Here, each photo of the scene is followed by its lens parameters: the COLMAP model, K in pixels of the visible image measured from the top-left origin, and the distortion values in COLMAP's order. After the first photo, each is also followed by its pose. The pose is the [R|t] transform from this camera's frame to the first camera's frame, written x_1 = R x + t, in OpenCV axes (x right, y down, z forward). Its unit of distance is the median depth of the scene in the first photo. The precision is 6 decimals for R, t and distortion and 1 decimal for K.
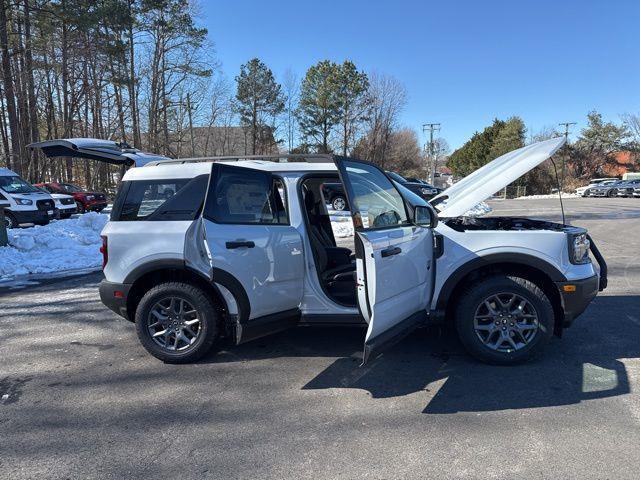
lens RADIAL K [[459.1, 0, 319.5], [0, 459.1, 244.2], [0, 0, 1]] dist [0.012444, -0.008090]
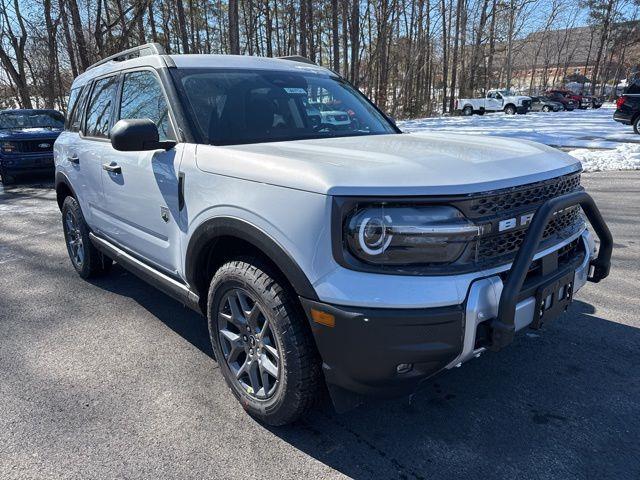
lens RADIAL K [[459.1, 0, 319.5], [0, 459.1, 244.2], [0, 0, 1]] dist [0.012444, -0.008090]
pose [[0.743208, 0.190533, -0.641357, 0.083739], [-0.080259, 0.977061, 0.197258, -0.006186], [0.664229, -0.095129, 0.741452, 0.070219]]
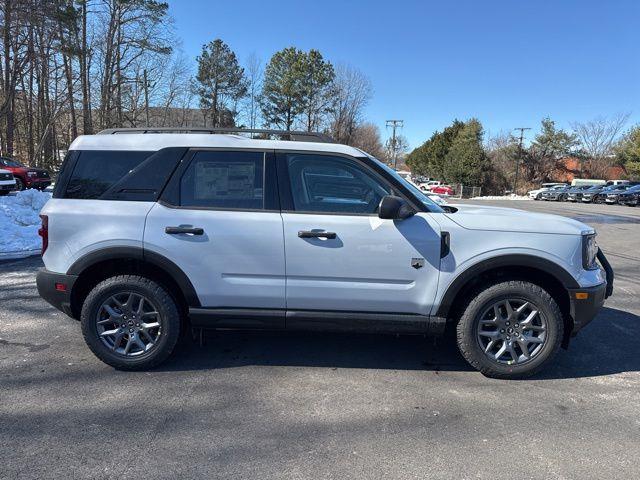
lens RADIAL K [[459.1, 0, 319.5], [0, 459.1, 244.2], [0, 0, 1]] dist [0.012444, -0.008090]
pose [[0.994475, 0.039906, 0.097093, -0.006361], [-0.041643, 0.999006, 0.015932, 0.000051], [-0.096360, -0.019888, 0.995148, 0.015530]]
